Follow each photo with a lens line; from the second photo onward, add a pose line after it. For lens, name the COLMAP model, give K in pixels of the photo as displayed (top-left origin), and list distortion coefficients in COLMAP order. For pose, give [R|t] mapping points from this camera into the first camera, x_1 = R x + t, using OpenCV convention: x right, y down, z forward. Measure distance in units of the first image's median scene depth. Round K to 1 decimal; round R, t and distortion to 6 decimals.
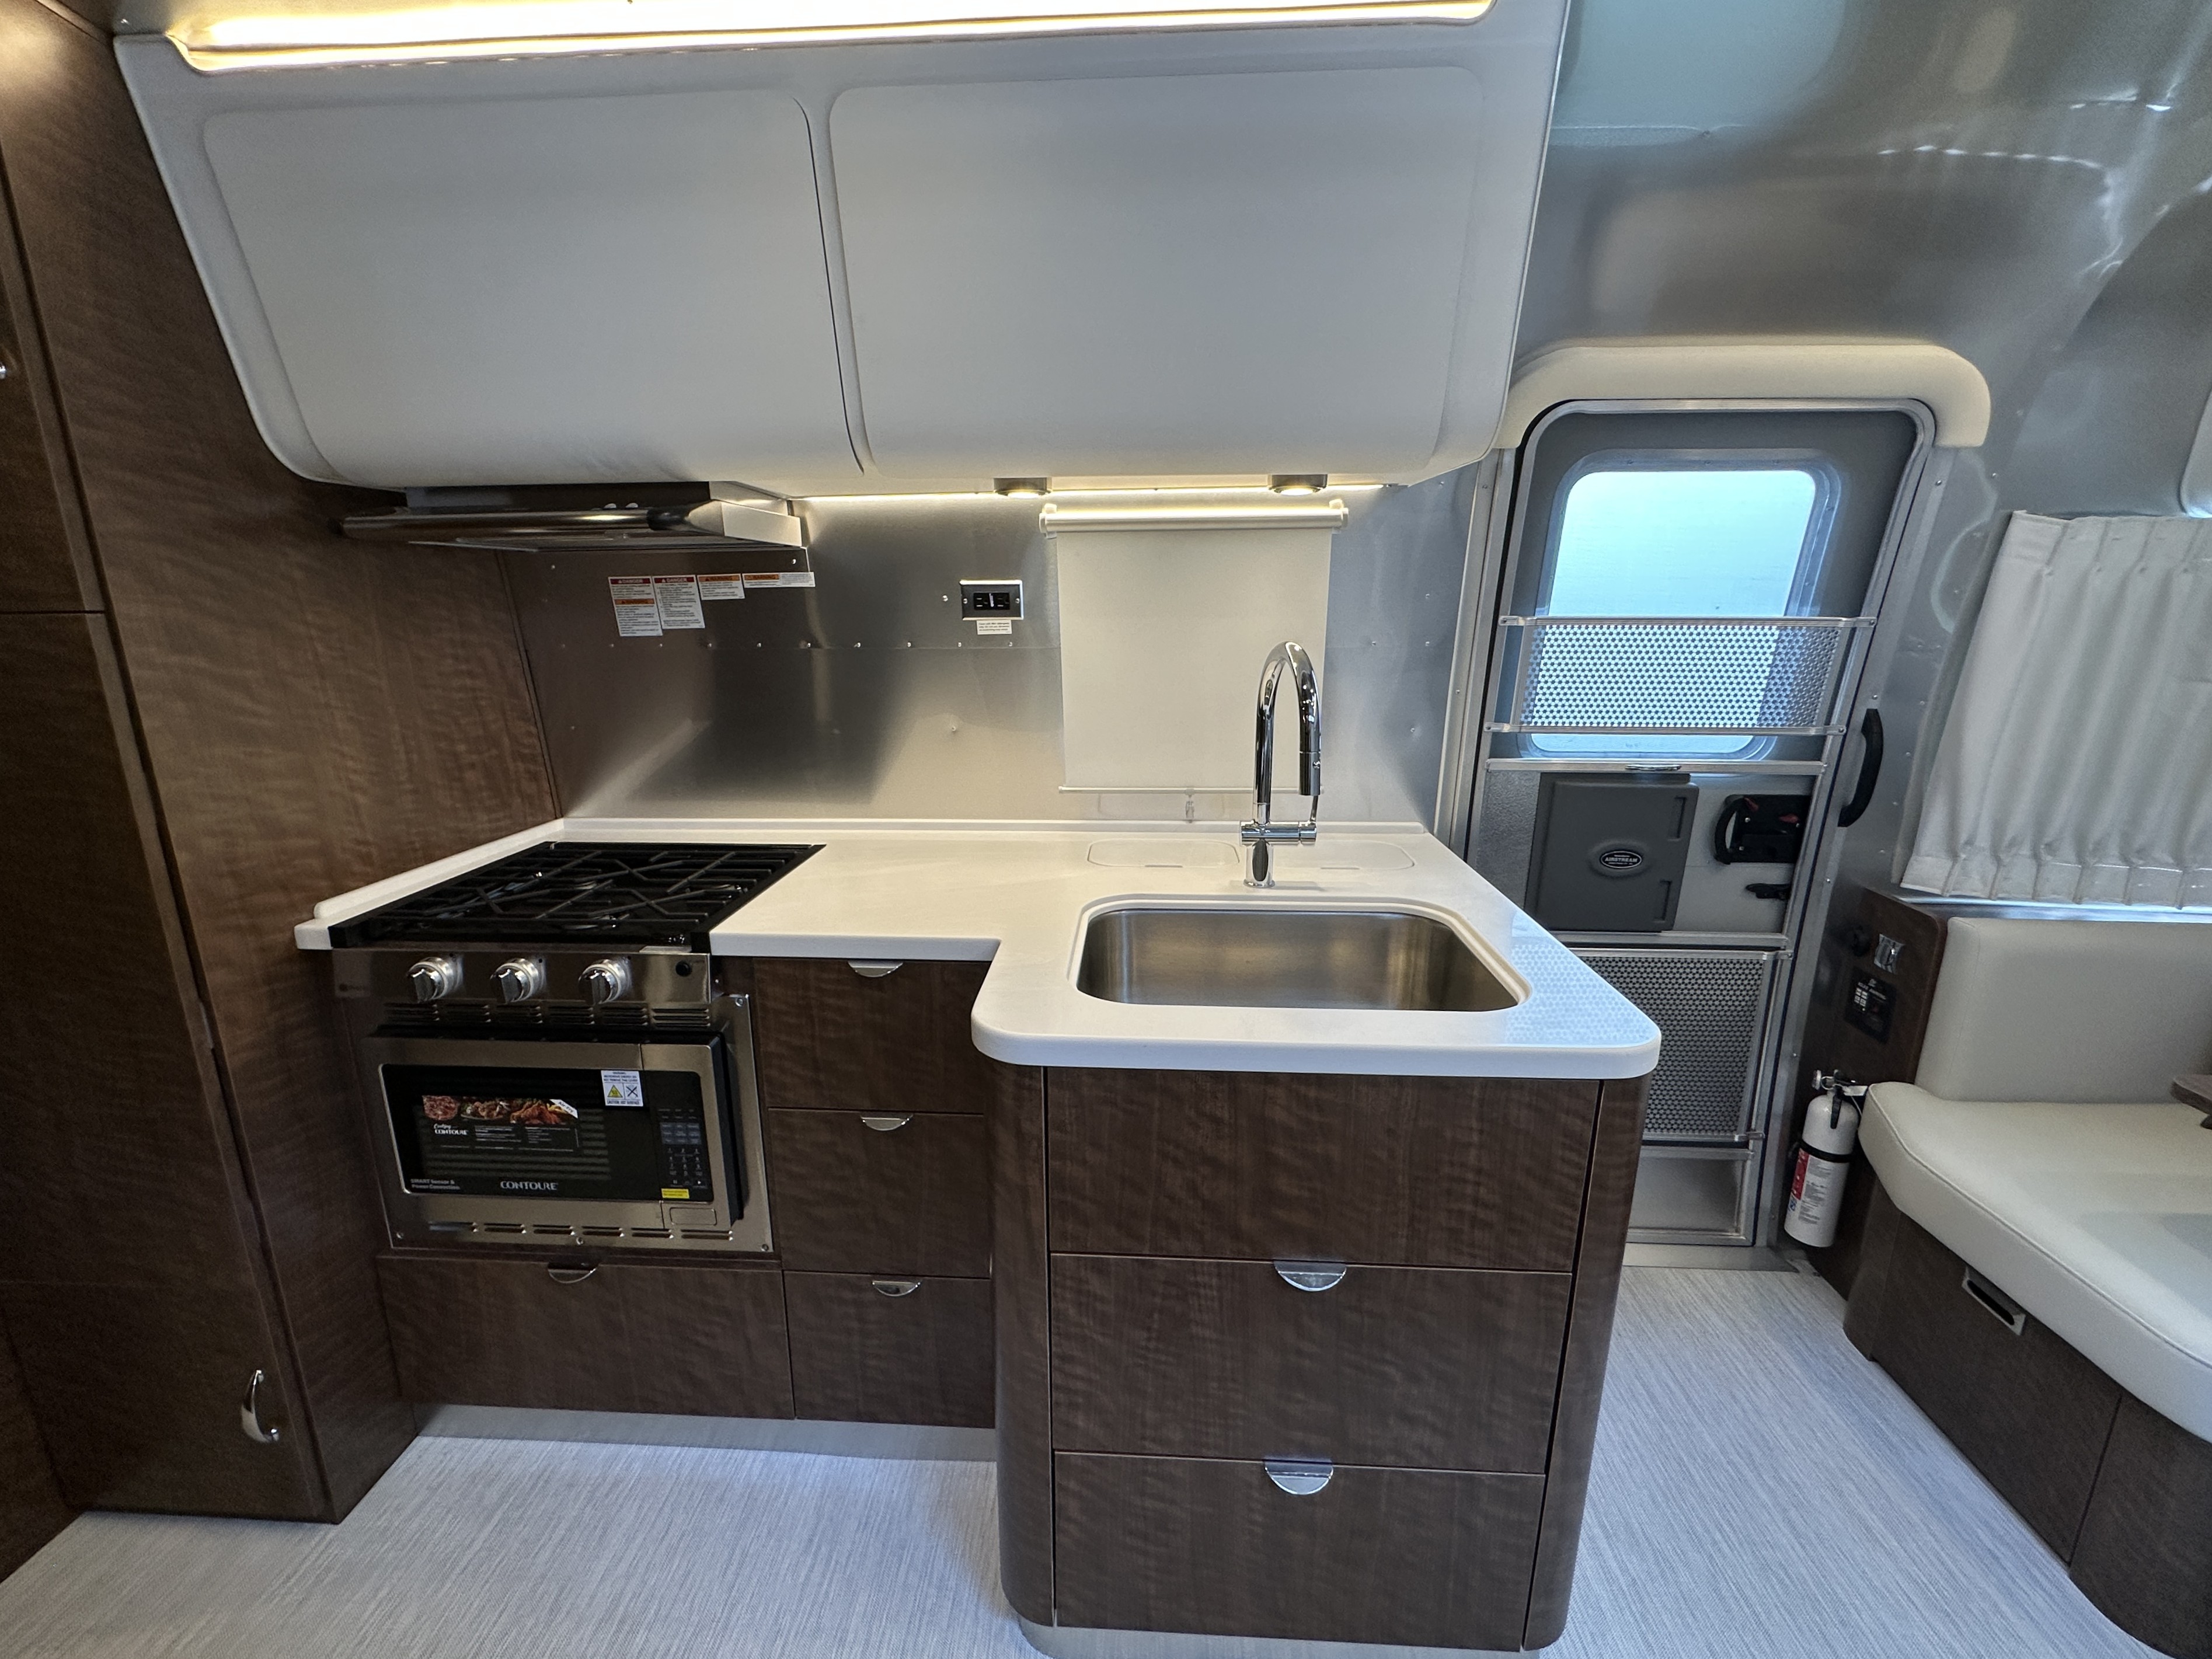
lens RADIAL K [[927.2, 0, 1106.0], [0, 927.2, 829.5], [0, 0, 1]] dist [-0.003170, -0.000324]
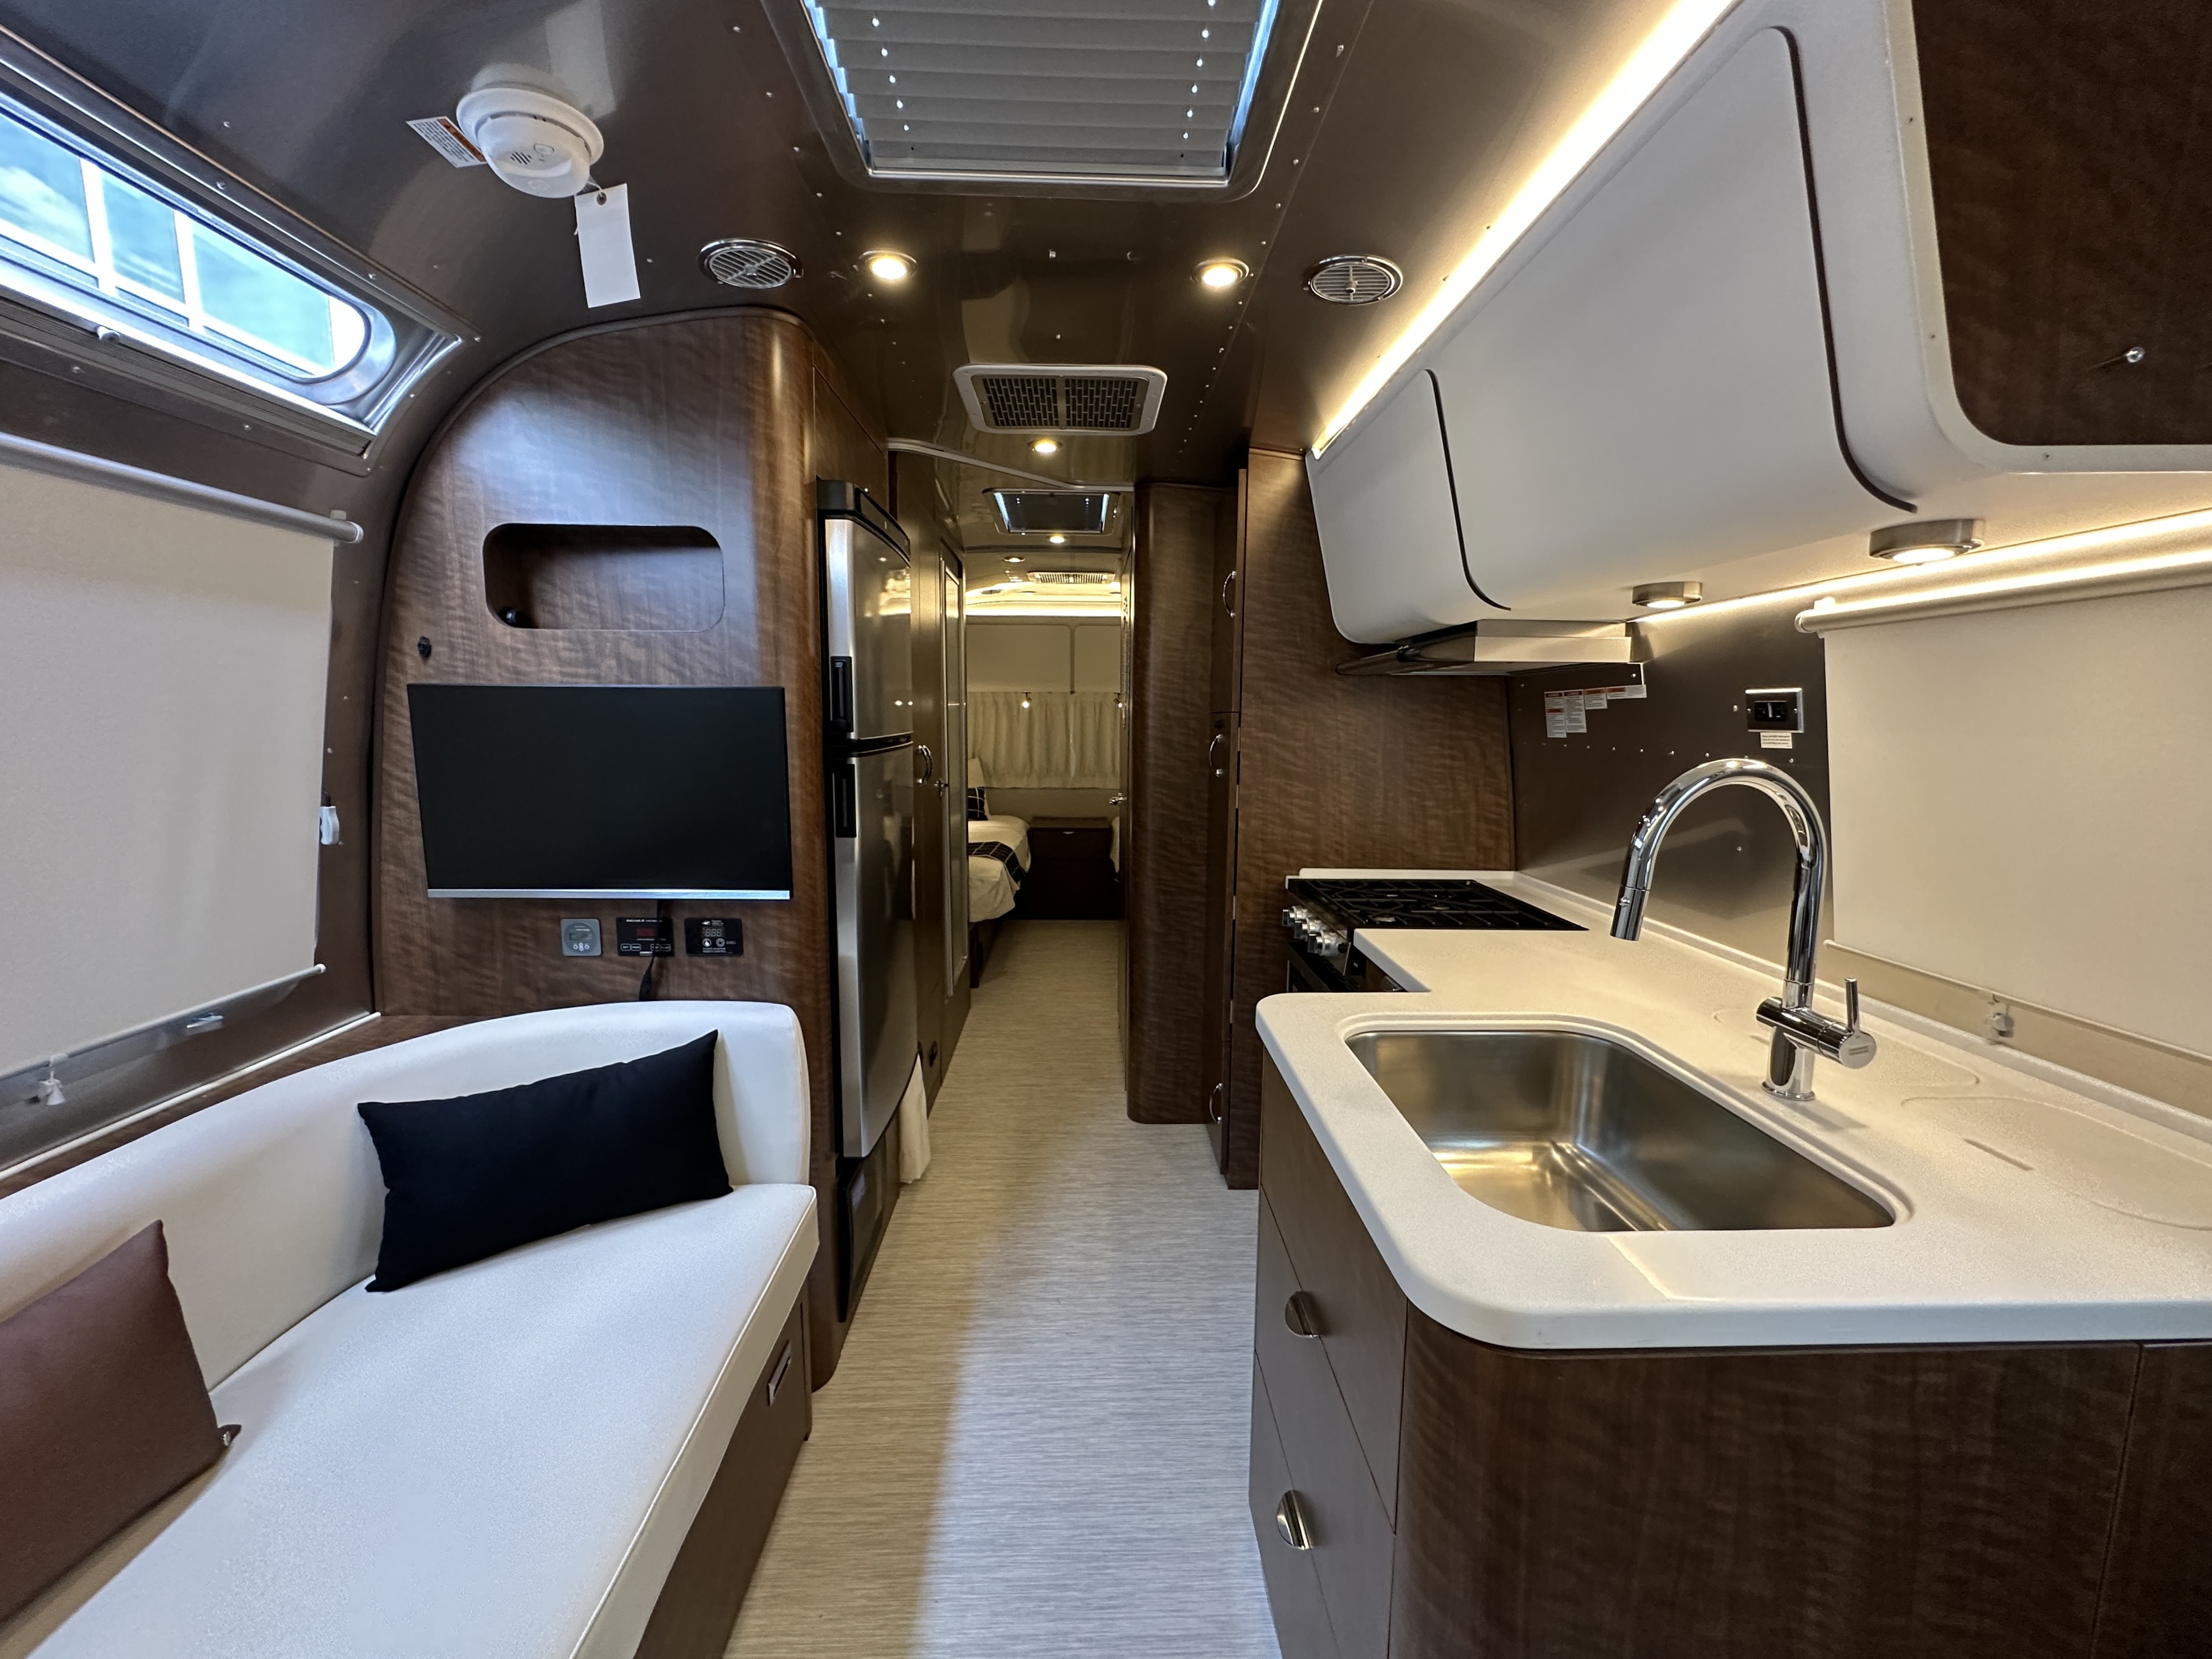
lens RADIAL K [[889.7, 0, 1106.0], [0, 889.7, 829.5], [0, 0, 1]] dist [-0.045336, -0.000079]
pose [[0.077659, 0.131973, -0.988207, 0.714245], [-0.244146, 0.963537, 0.109492, -0.077576], [0.966624, 0.232764, 0.107048, 0.343963]]
